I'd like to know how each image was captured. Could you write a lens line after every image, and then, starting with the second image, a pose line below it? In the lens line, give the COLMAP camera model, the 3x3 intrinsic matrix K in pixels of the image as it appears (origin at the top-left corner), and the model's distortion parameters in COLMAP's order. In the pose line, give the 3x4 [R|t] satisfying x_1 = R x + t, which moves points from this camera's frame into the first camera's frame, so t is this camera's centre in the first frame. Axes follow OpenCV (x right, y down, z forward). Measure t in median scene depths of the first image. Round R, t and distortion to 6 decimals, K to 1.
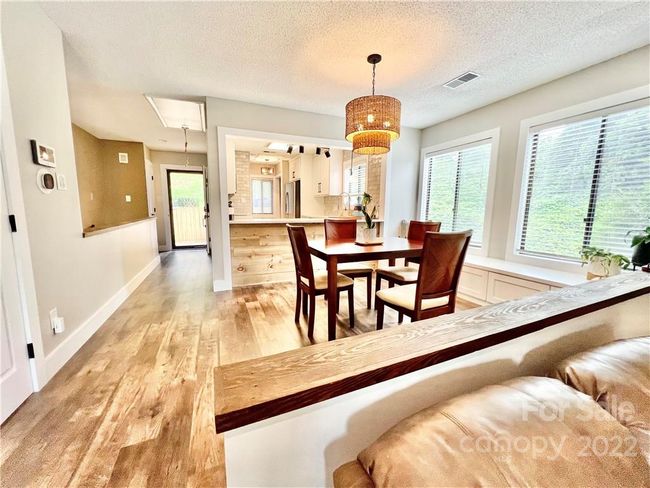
lens RADIAL K [[259.9, 0, 328.5], [0, 259.9, 241.2], [0, 0, 1]] dist [0.000350, 0.001146]
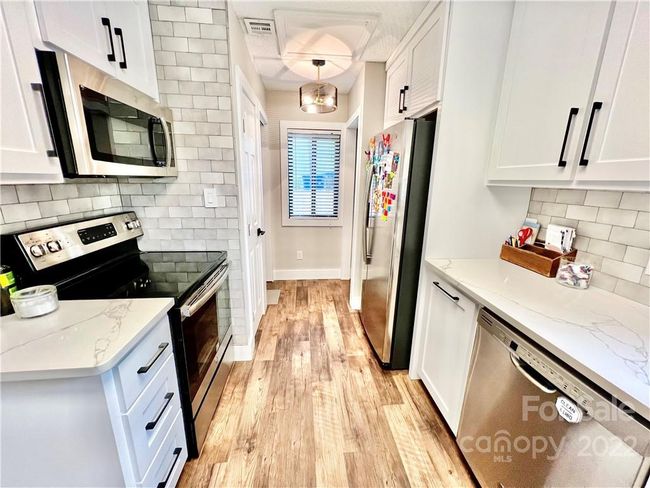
lens RADIAL K [[259.9, 0, 325.2], [0, 259.9, 242.4], [0, 0, 1]] dist [0.000350, 0.001146]
pose [[0.949207, 0.079622, -0.304410, -0.169781], [-0.047084, 0.992503, 0.112782, -0.195678], [0.311108, -0.092721, 0.945841, 1.020420]]
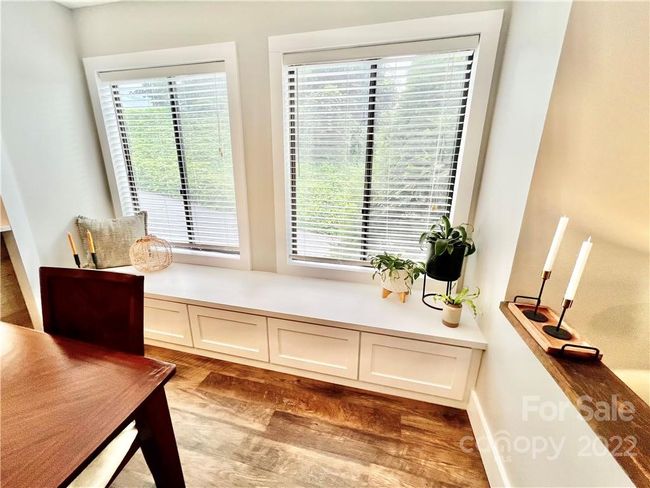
lens RADIAL K [[259.9, 0, 323.3], [0, 259.9, 243.9], [0, 0, 1]] dist [0.000350, 0.001146]
pose [[0.612565, -0.223615, 0.758129, 0.182242], [0.096438, 0.973126, 0.209107, -0.085105], [-0.784515, -0.054979, 0.617668, 0.340317]]
